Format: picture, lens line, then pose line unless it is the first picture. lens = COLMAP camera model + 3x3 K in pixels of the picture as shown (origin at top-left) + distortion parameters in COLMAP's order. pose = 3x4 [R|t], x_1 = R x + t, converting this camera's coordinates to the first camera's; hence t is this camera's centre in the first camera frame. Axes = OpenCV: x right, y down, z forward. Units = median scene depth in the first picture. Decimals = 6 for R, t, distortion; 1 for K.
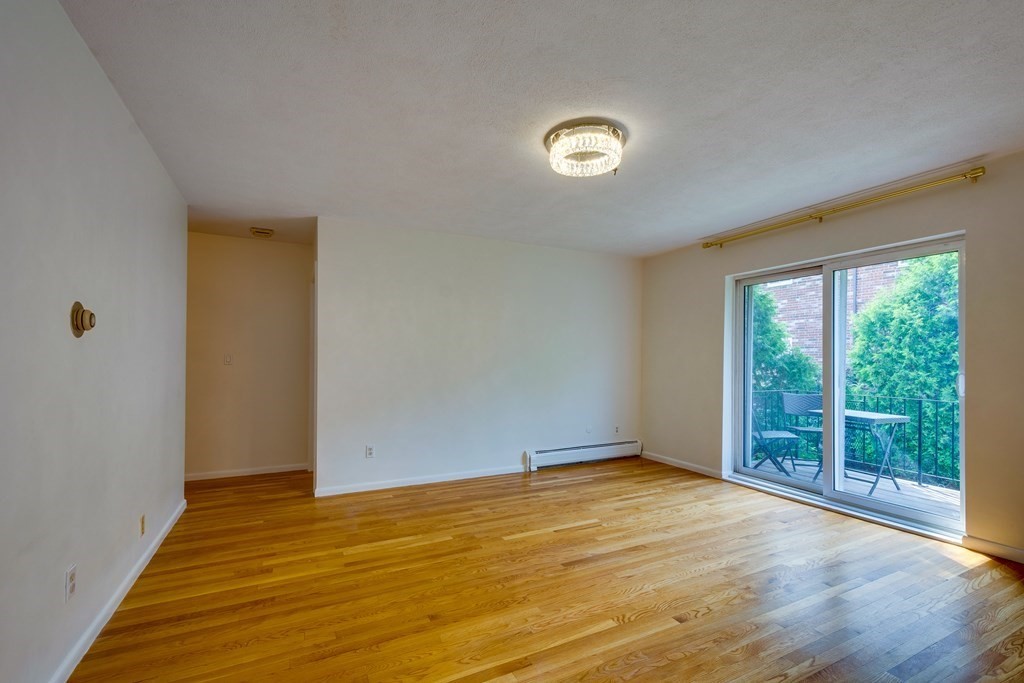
lens RADIAL K [[446.5, 0, 506.7], [0, 446.5, 352.8], [0, 0, 1]] dist [0.001868, 0.000053]
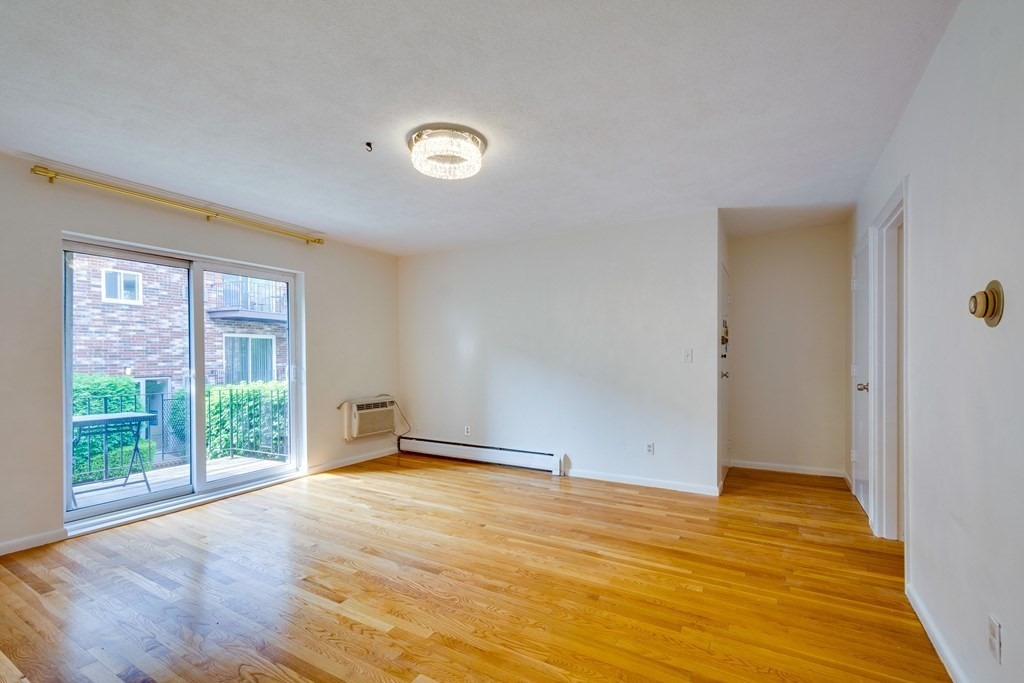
lens RADIAL K [[449.9, 0, 518.8], [0, 449.9, 357.2], [0, 0, 1]] dist [0.002460, 0.000138]
pose [[-0.563193, -0.003635, 0.826317, -0.532132], [-0.007932, 0.999968, -0.001008, 0.012295], [-0.826287, -0.007122, -0.563204, 0.986055]]
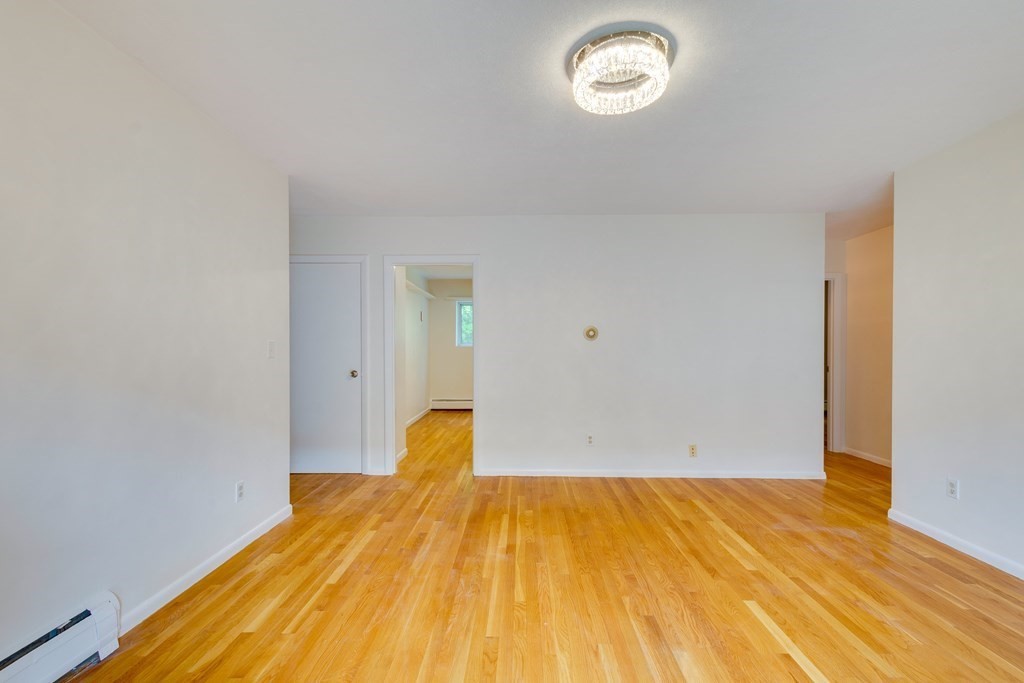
lens RADIAL K [[446.5, 0, 506.7], [0, 446.5, 352.8], [0, 0, 1]] dist [0.001868, 0.000053]
pose [[-0.472370, 0.006069, -0.881379, 0.641146], [0.011447, 0.999934, 0.000750, 0.015298], [0.881326, -0.009735, -0.472409, 0.809028]]
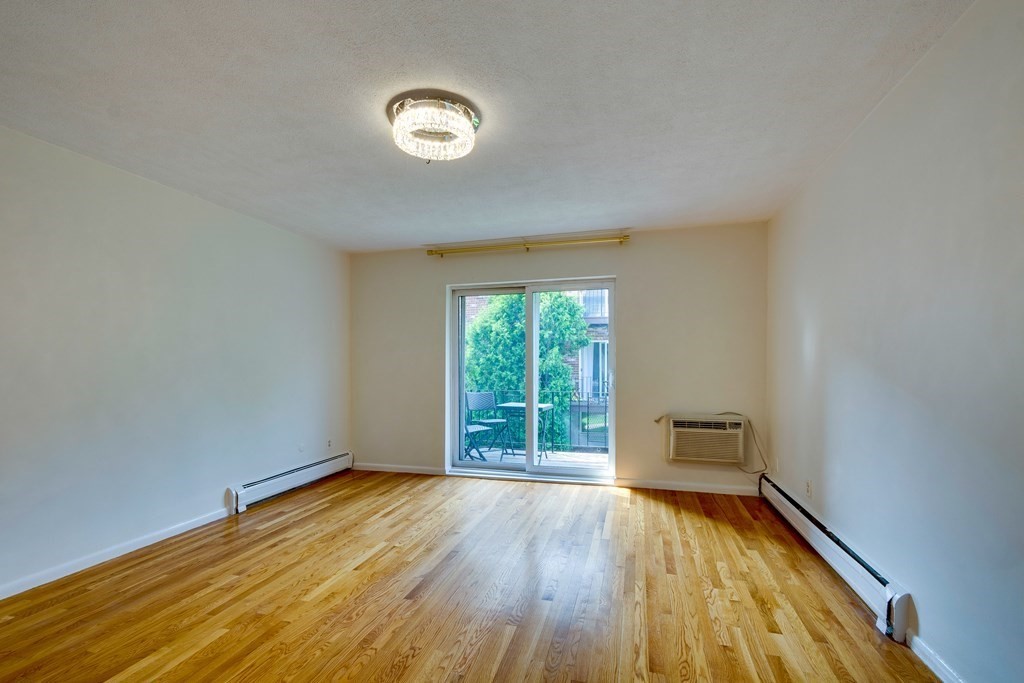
lens RADIAL K [[465.1, 0, 512.3], [0, 465.1, 369.1], [0, 0, 1]] dist [0.004400, 0.000095]
pose [[0.660538, -0.015355, 0.750636, -0.292560], [-0.003725, 0.999712, 0.023728, 0.002295], [-0.750783, -0.018469, 0.660290, 0.177261]]
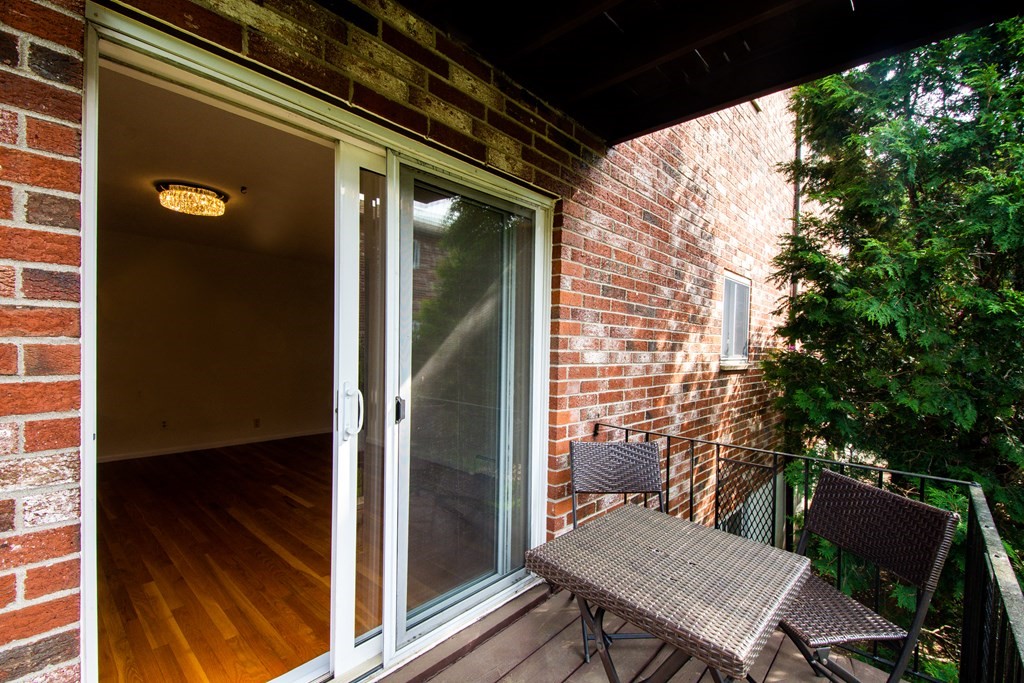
lens RADIAL K [[449.9, 0, 518.8], [0, 449.9, 357.2], [0, 0, 1]] dist [0.002460, 0.000138]
pose [[0.372928, 0.026923, -0.927469, 1.219619], [-0.008099, 0.999635, 0.025761, -0.006635], [0.927825, -0.002096, 0.373010, 0.953697]]
